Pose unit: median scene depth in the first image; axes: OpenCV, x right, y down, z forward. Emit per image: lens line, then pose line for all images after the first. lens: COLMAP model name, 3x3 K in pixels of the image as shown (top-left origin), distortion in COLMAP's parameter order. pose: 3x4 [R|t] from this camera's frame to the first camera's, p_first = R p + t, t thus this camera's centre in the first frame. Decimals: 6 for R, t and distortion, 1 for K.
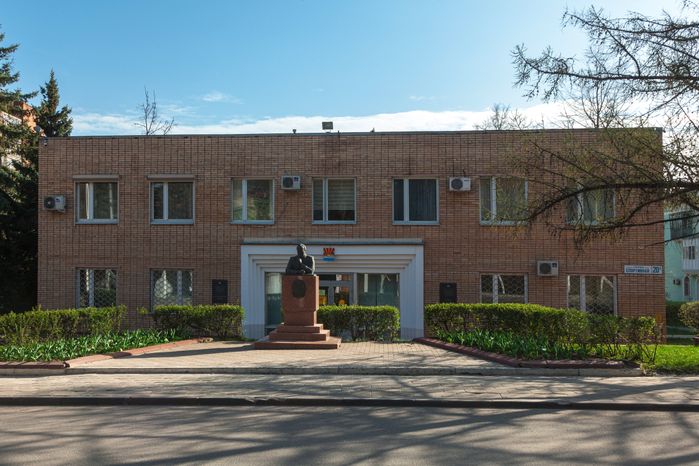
lens RADIAL K [[559.2, 0, 347.8], [0, 559.2, 235.1], [0, 0, 1]] dist [-0.006848, -0.000532]
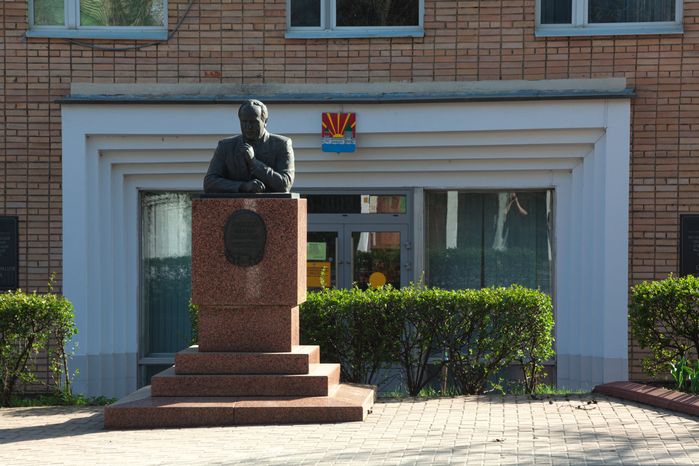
lens RADIAL K [[2190.3, 0, 350.8], [0, 2190.3, 231.4], [0, 0, 1]] dist [0.750908, 0.000000]
pose [[0.999294, 0.005823, -0.037119, 0.021057], [-0.004615, 0.999460, 0.032522, 0.051052], [0.037289, -0.032328, 0.998781, -0.272540]]
